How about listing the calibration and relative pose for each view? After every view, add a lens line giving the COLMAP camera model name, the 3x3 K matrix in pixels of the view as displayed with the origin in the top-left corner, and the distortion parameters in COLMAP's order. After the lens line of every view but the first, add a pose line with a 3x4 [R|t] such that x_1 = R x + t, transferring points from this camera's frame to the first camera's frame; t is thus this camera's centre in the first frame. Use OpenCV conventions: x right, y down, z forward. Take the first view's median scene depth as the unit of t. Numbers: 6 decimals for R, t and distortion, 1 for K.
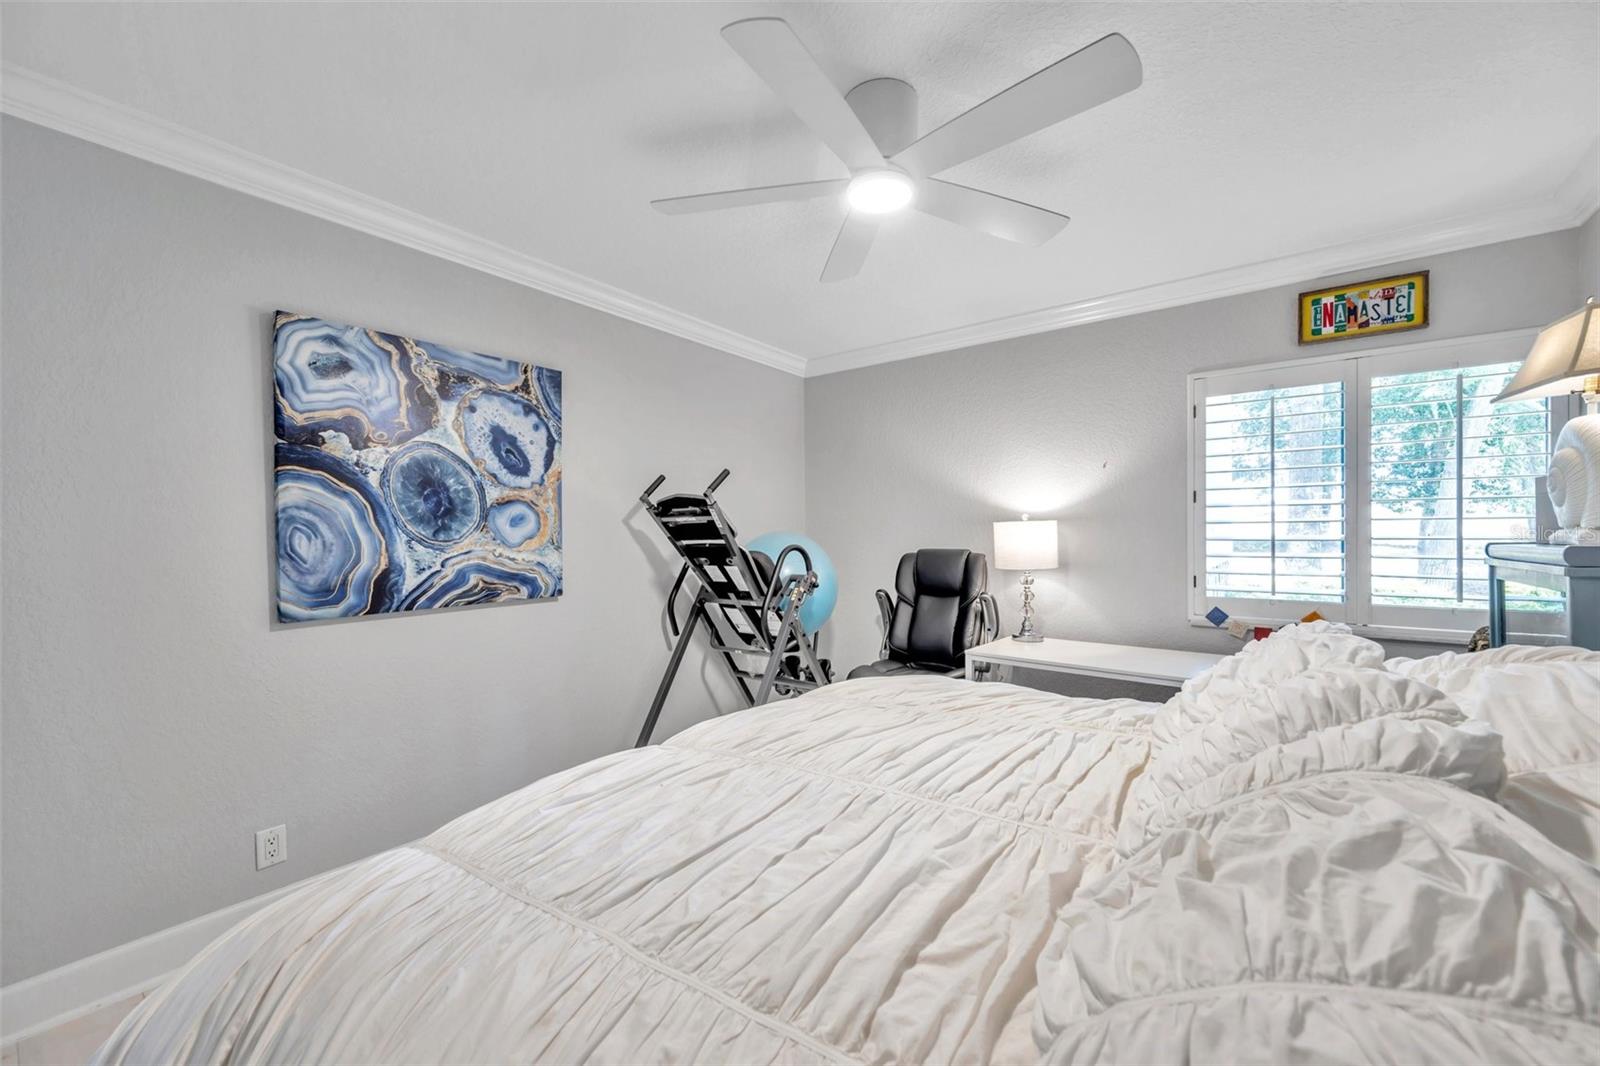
lens RADIAL K [[630.1, 0, 794.8], [0, 630.1, 536.5], [0, 0, 1]] dist [0.000833, 0.000474]
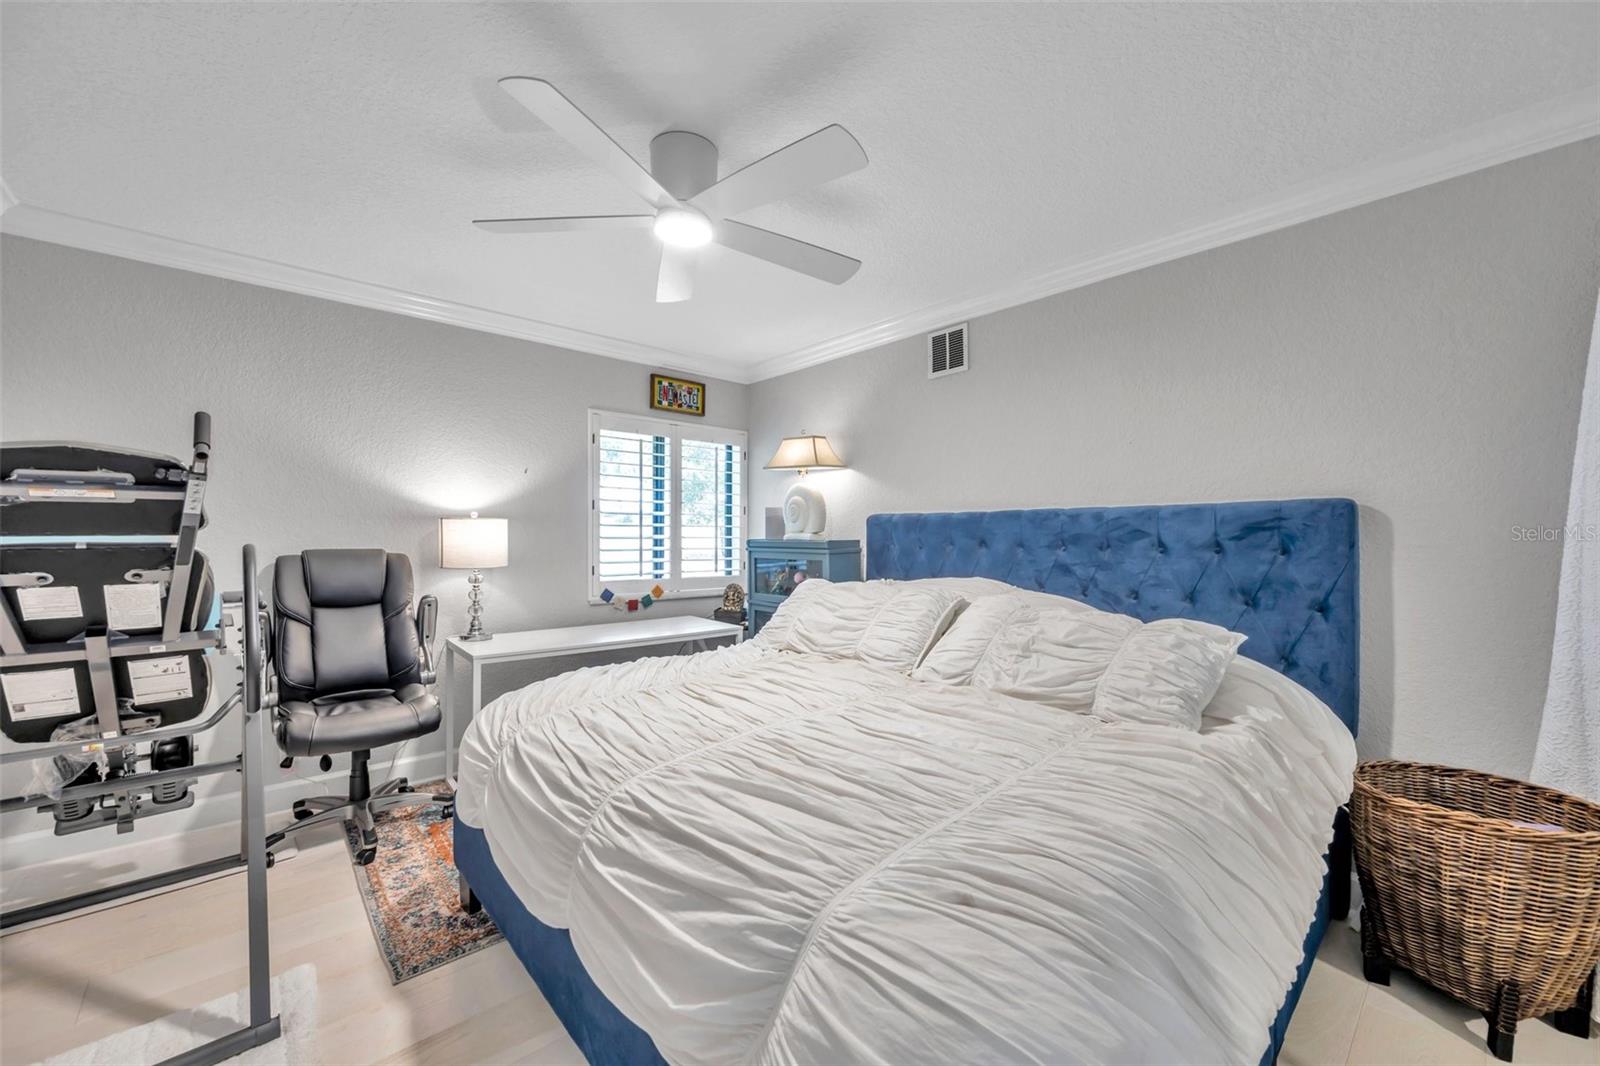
lens RADIAL K [[630.1, 0, 794.8], [0, 630.1, 536.5], [0, 0, 1]] dist [0.000833, 0.000474]
pose [[0.211372, 0.006156, 0.977386, -0.588377], [-0.000849, 0.999981, -0.006114, 0.010189], [-0.977405, 0.000462, 0.211373, 0.351755]]
